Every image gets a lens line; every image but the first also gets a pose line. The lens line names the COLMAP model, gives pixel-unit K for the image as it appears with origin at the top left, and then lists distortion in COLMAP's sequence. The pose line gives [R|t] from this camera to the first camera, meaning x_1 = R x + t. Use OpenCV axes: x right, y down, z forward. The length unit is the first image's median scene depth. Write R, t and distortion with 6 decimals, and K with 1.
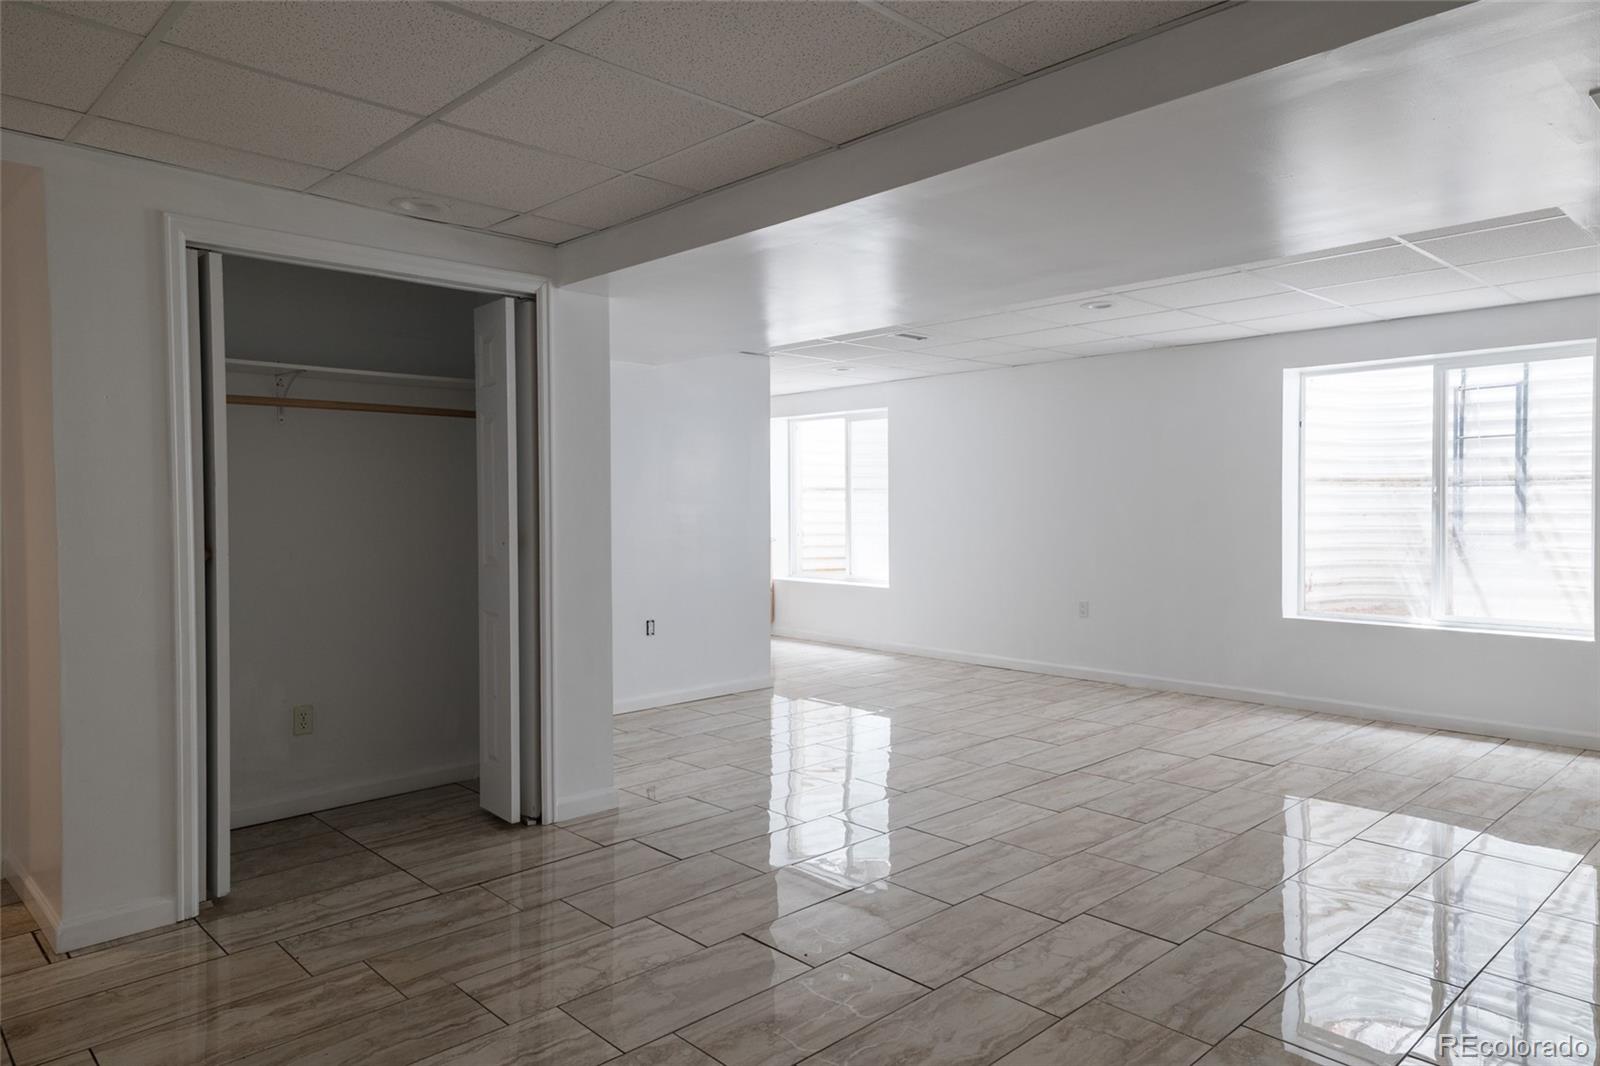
lens RADIAL K [[1024.3, 0, 798.1], [0, 1024.3, 528.2], [0, 0, 1]] dist [0.011567, 0.001314]
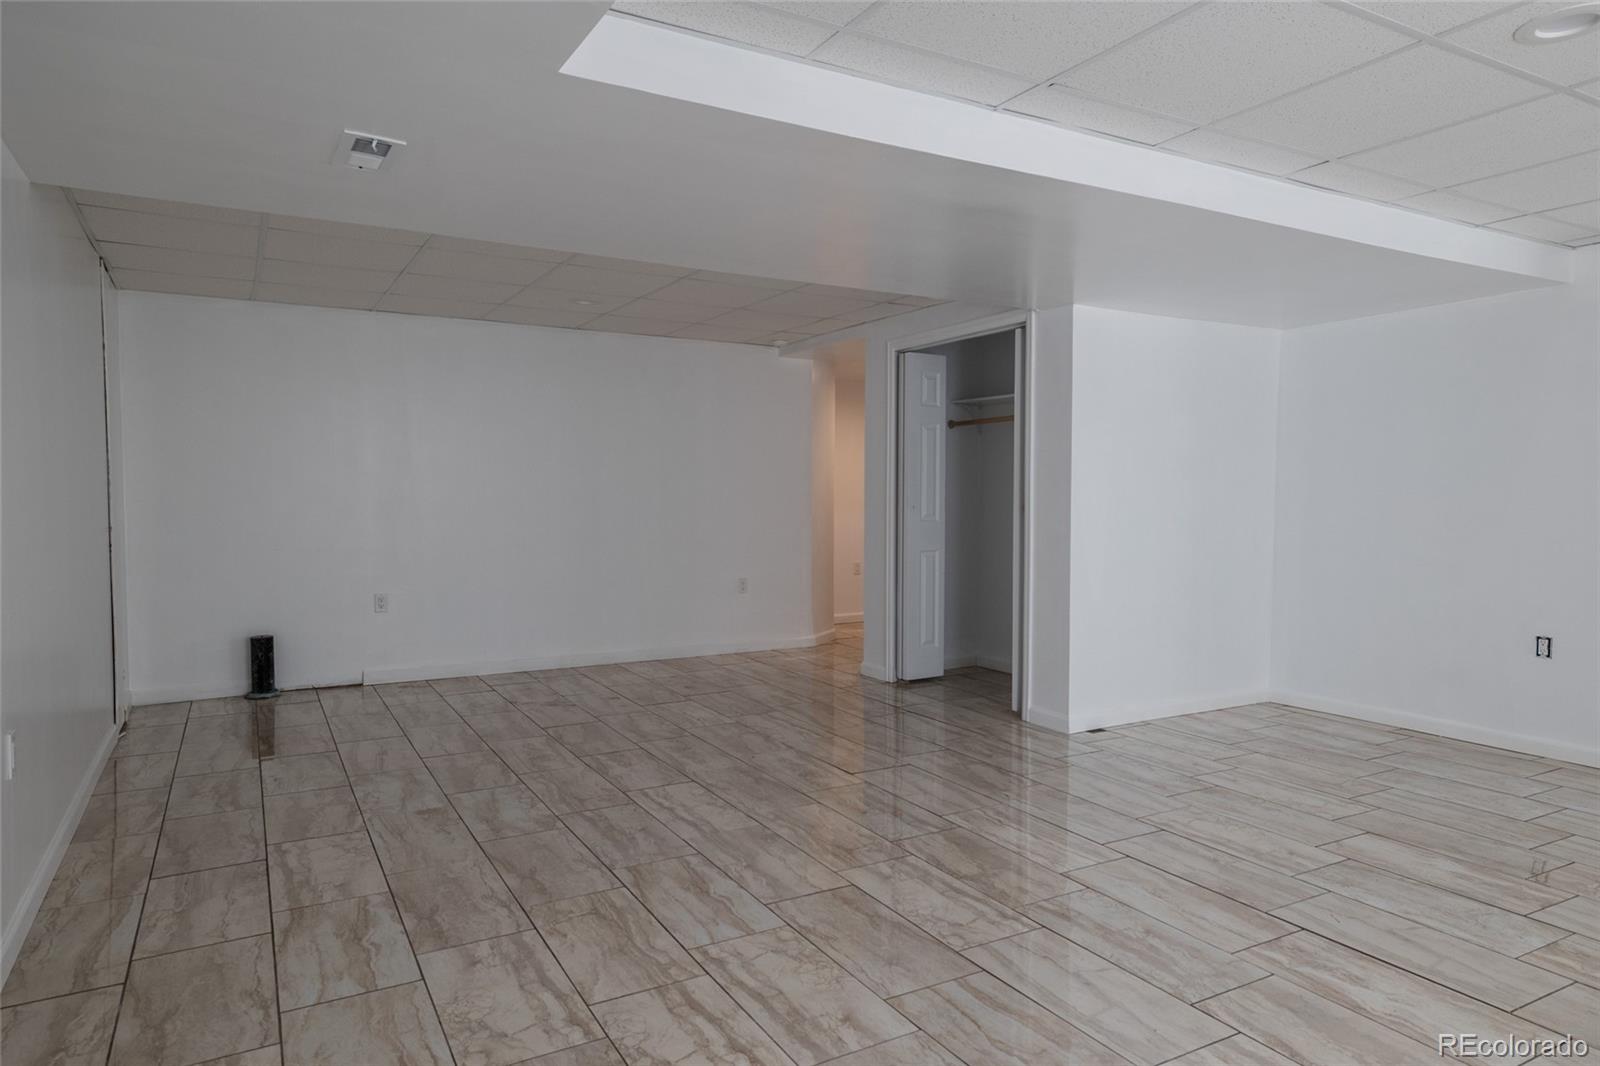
lens RADIAL K [[977.0, 0, 795.3], [0, 977.0, 532.1], [0, 0, 1]] dist [0.005824, 0.000979]
pose [[-0.230834, 0.050059, -0.971705, 1.090987], [-0.024359, 0.998065, 0.057203, -0.021880], [0.972688, 0.036874, -0.229168, 1.039922]]
